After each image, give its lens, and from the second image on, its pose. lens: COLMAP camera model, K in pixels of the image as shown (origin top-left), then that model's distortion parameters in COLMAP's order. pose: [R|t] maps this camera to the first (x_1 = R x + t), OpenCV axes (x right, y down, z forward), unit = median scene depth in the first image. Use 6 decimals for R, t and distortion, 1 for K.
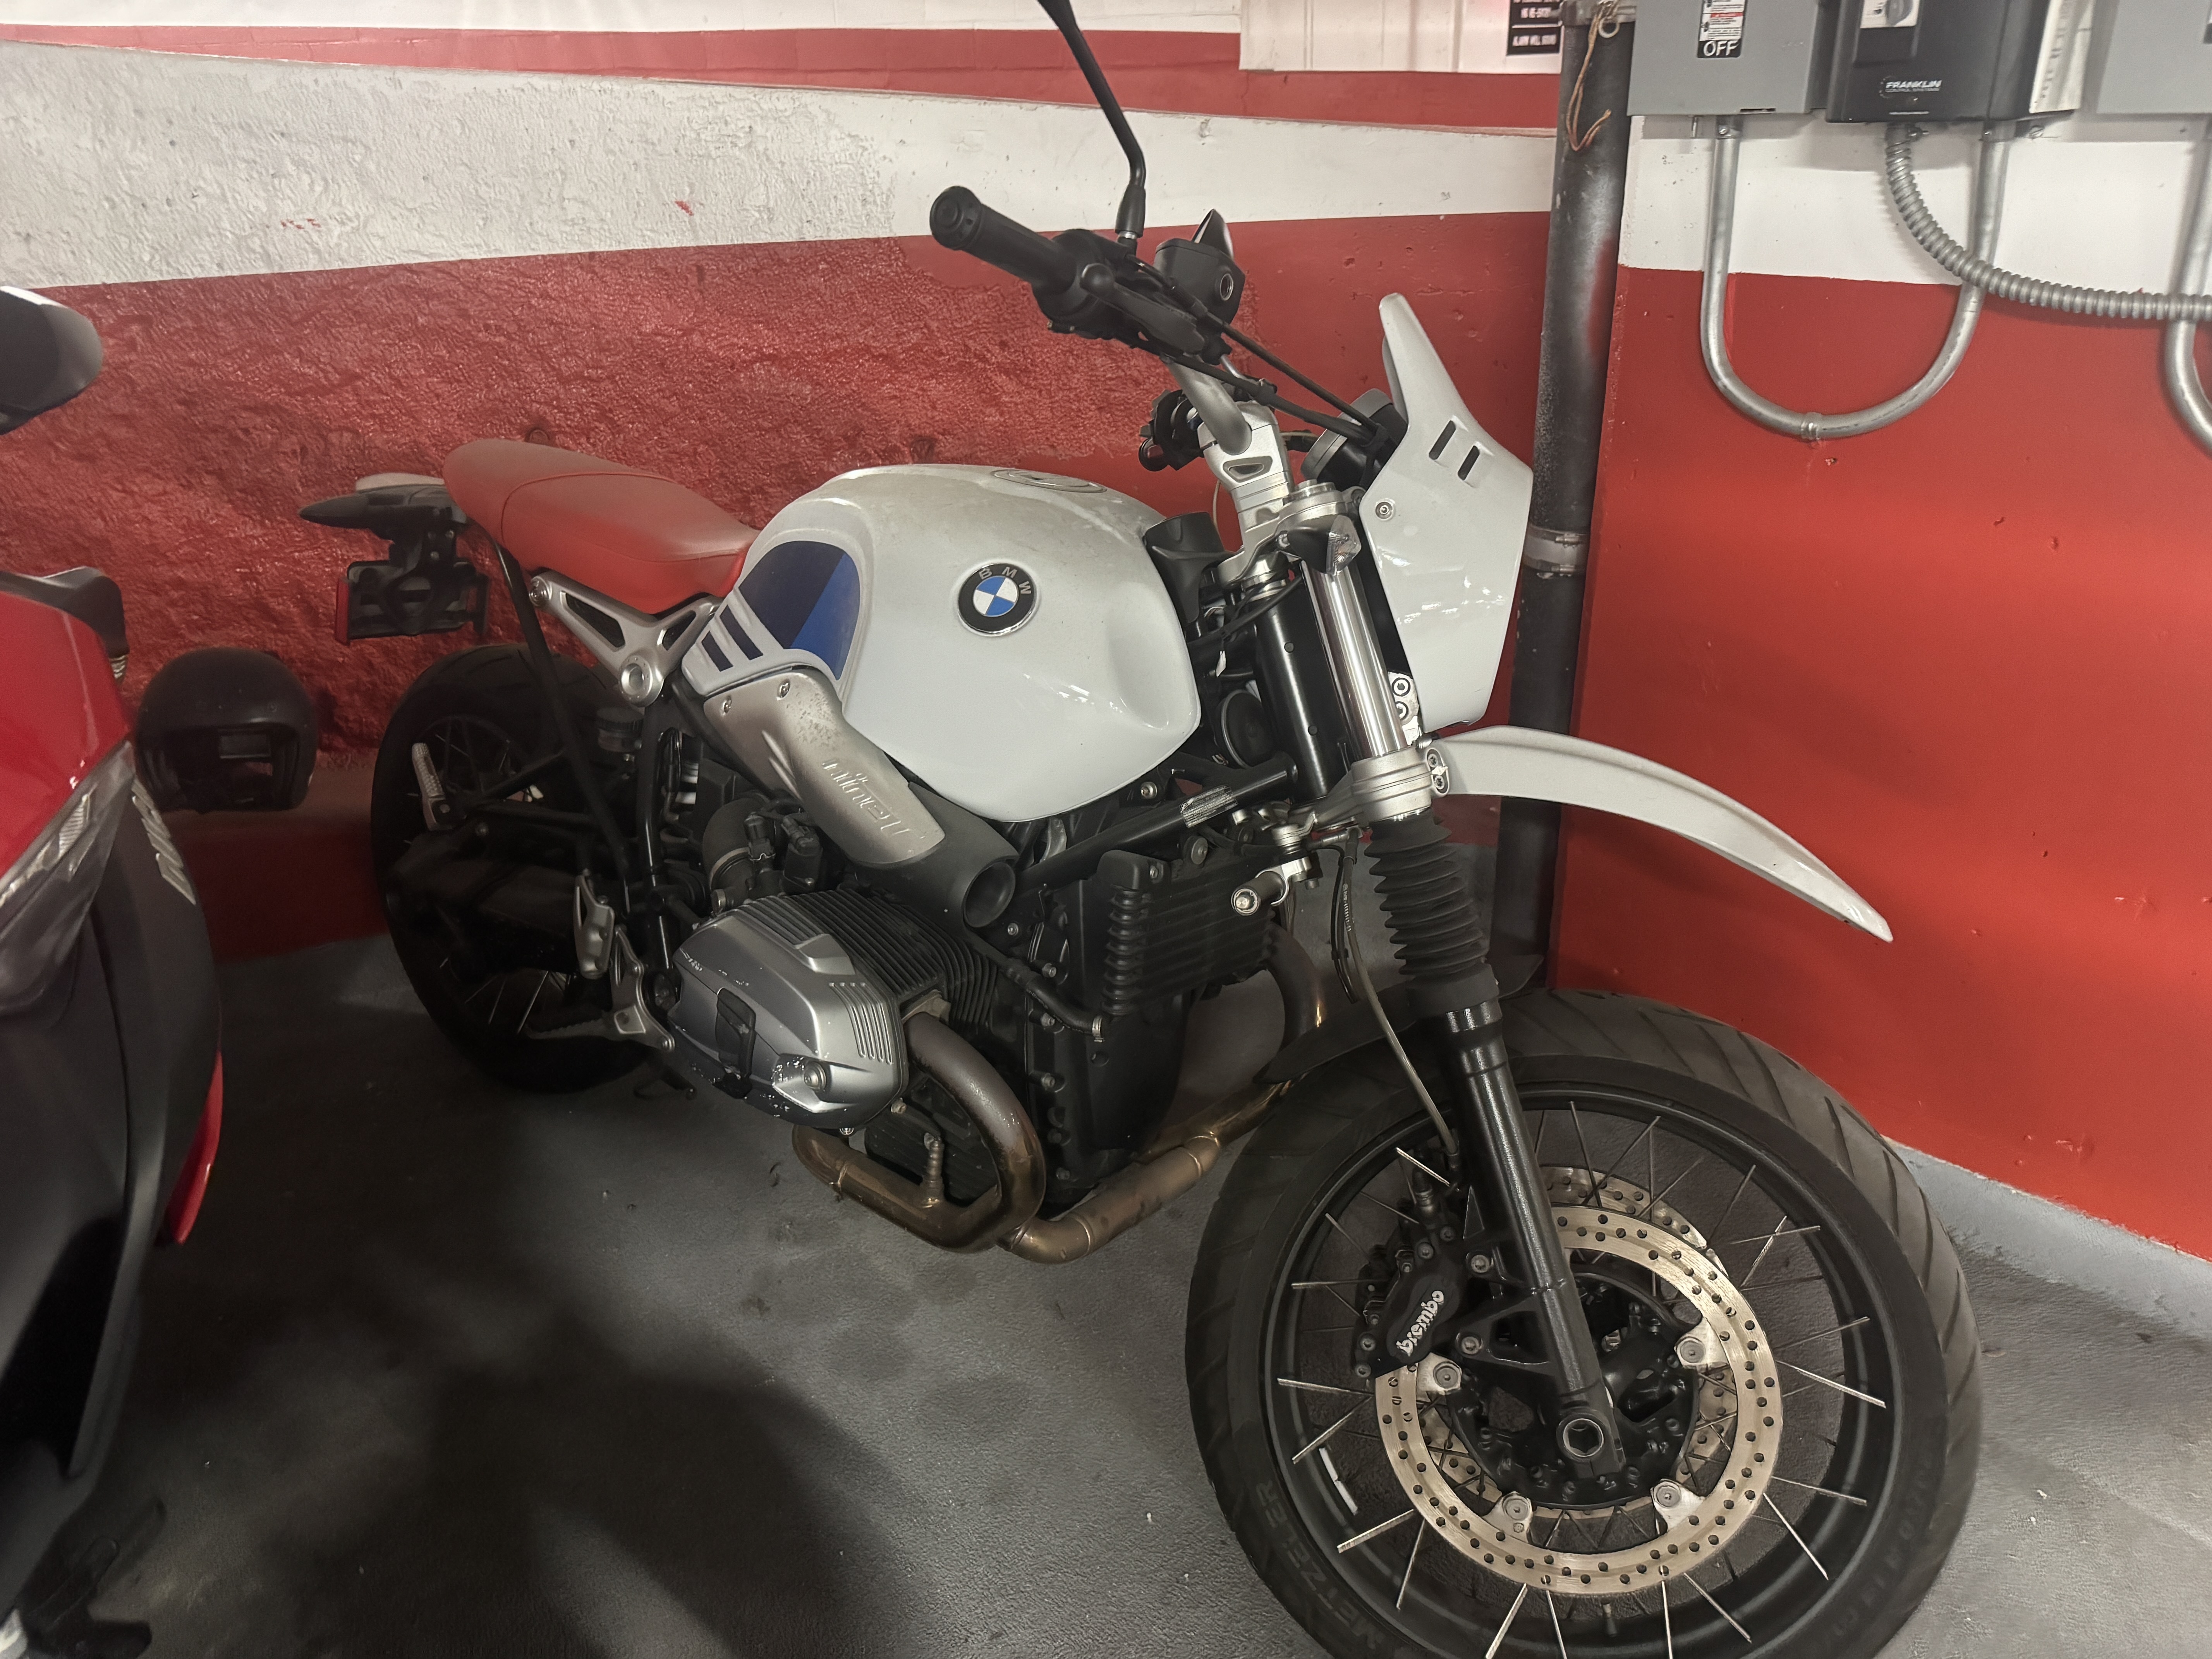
lens RADIAL K [[1536.7, 0, 1110.1], [0, 1536.7, 821.4], [0, 0, 1]] dist [0.067794, -0.107626]
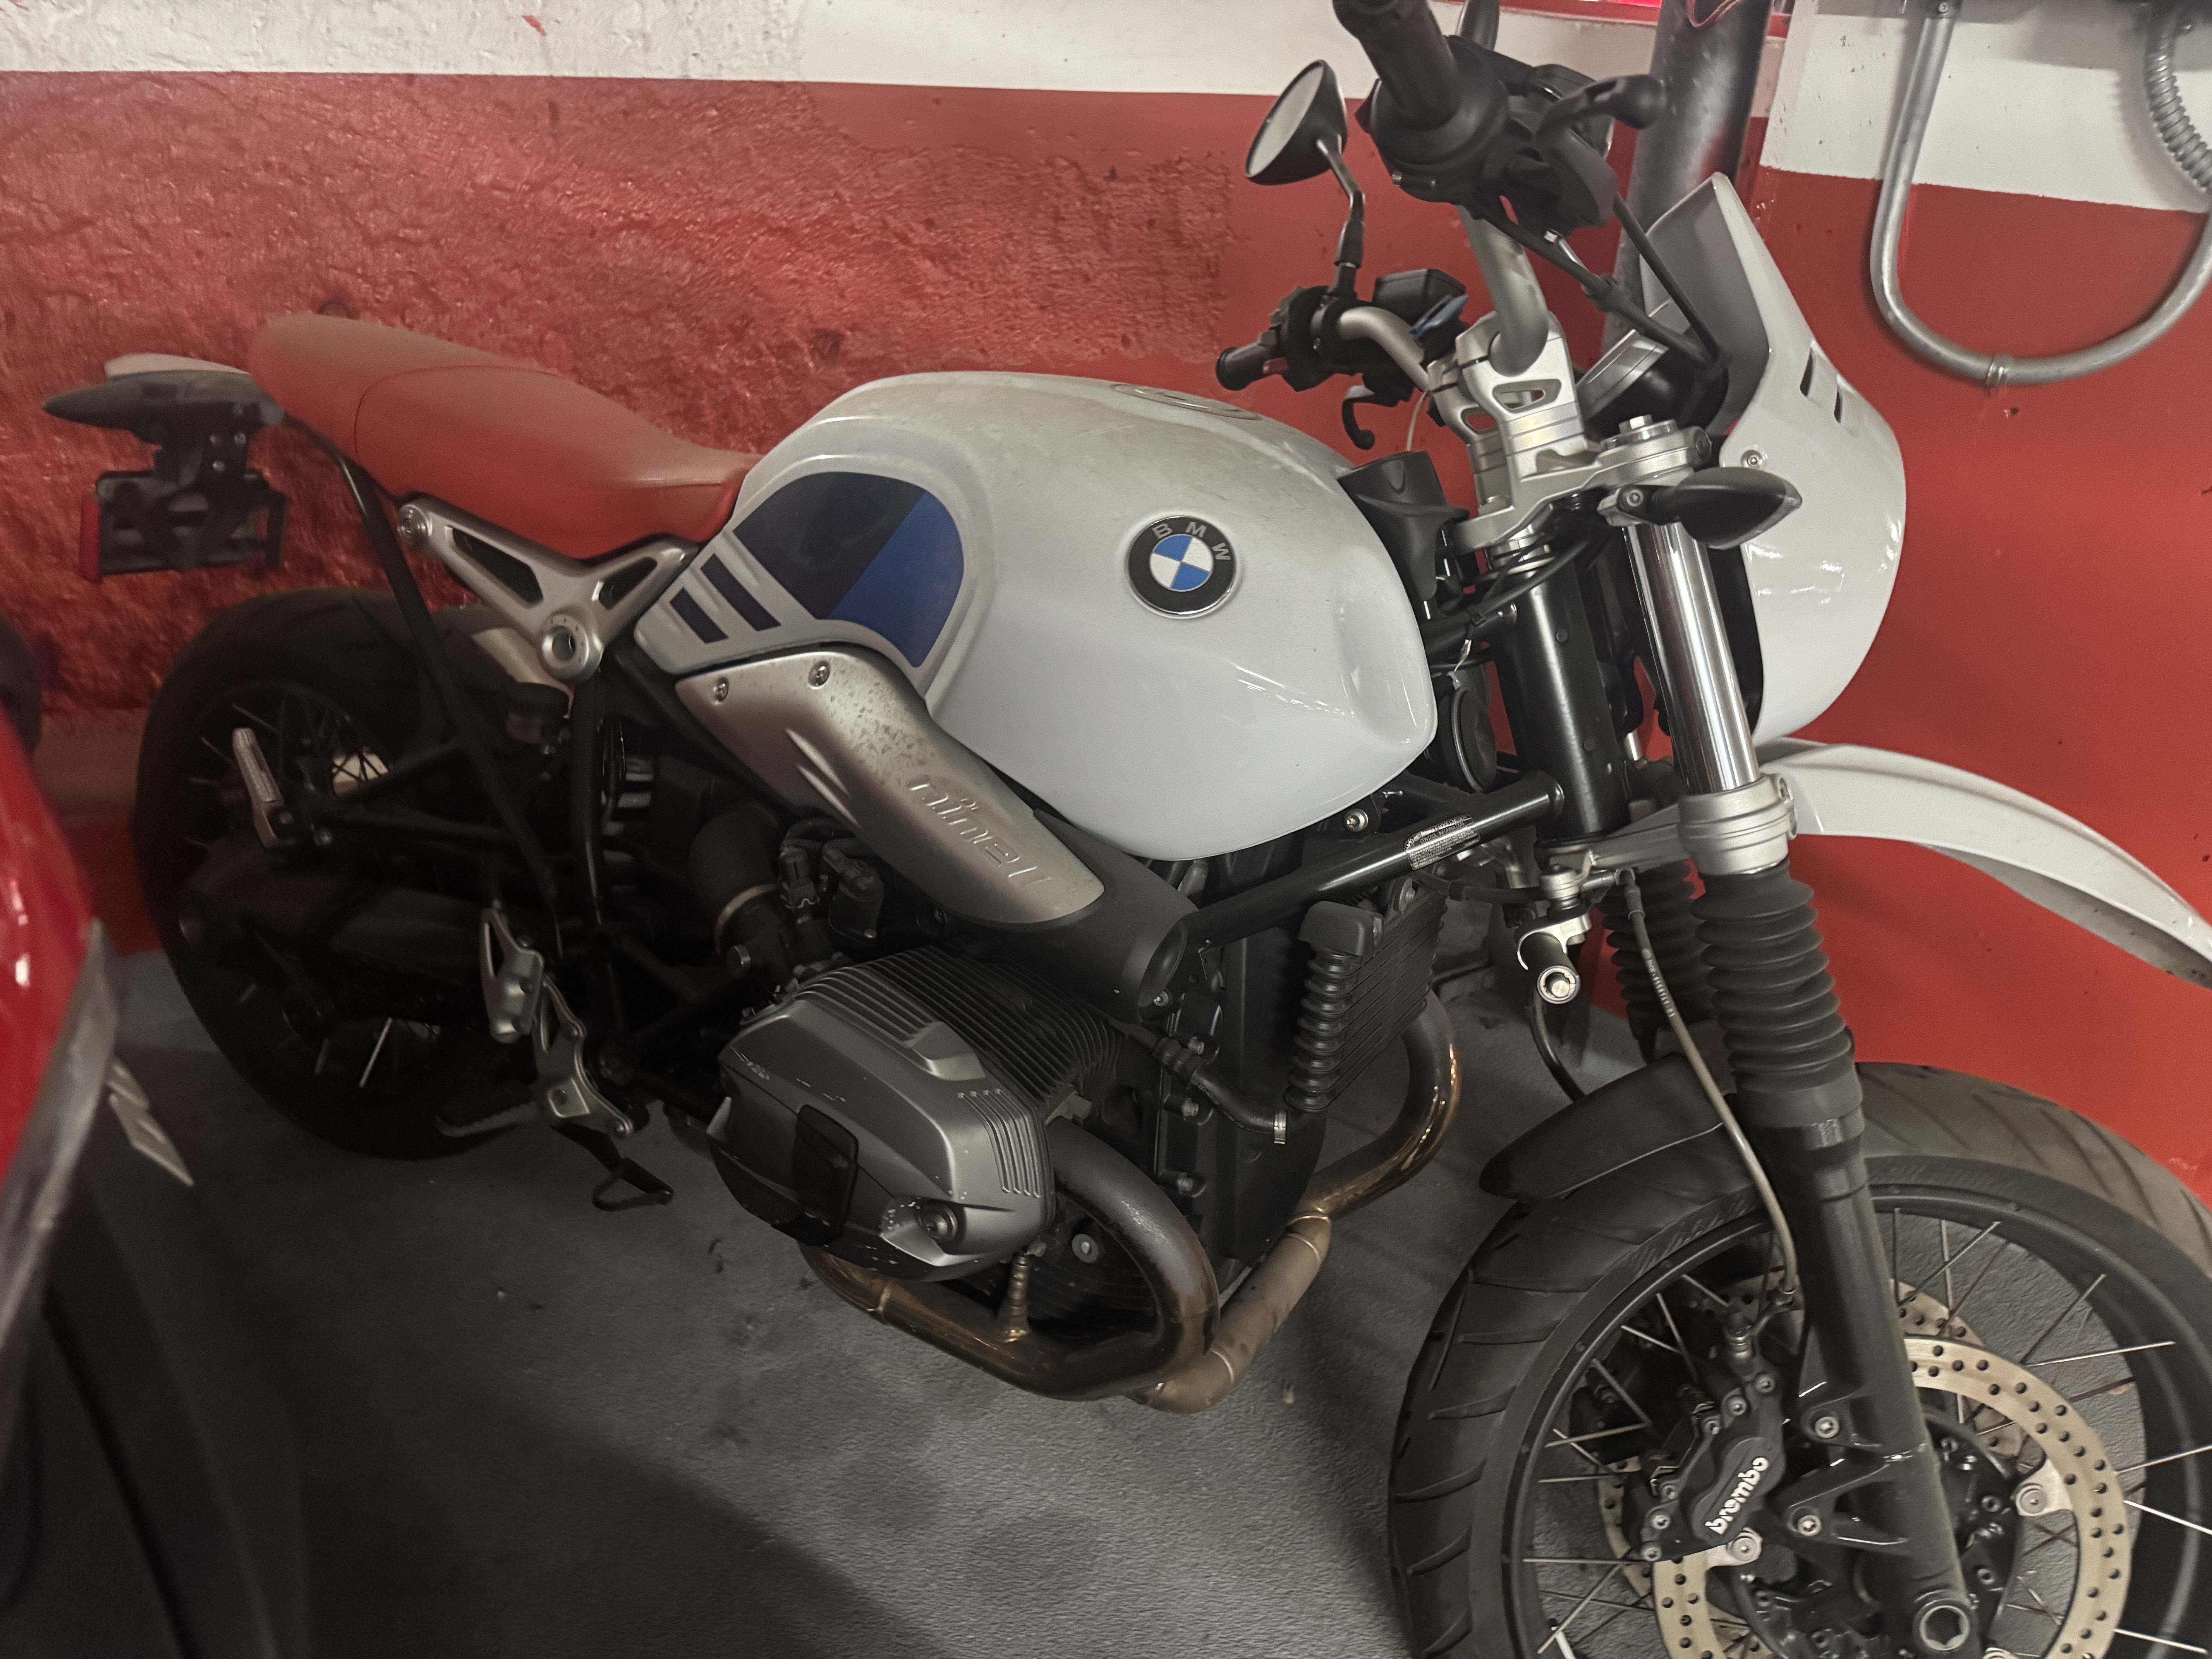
lens RADIAL K [[1559.9, 0, 1106.0], [0, 1559.9, 829.5], [0, 0, 1]] dist [-0.001469, 0.003014]
pose [[0.984237, -0.013010, 0.176374, -0.187207], [0.002596, 0.998246, 0.059145, -0.049151], [-0.176834, -0.057755, 0.982545, 0.210052]]
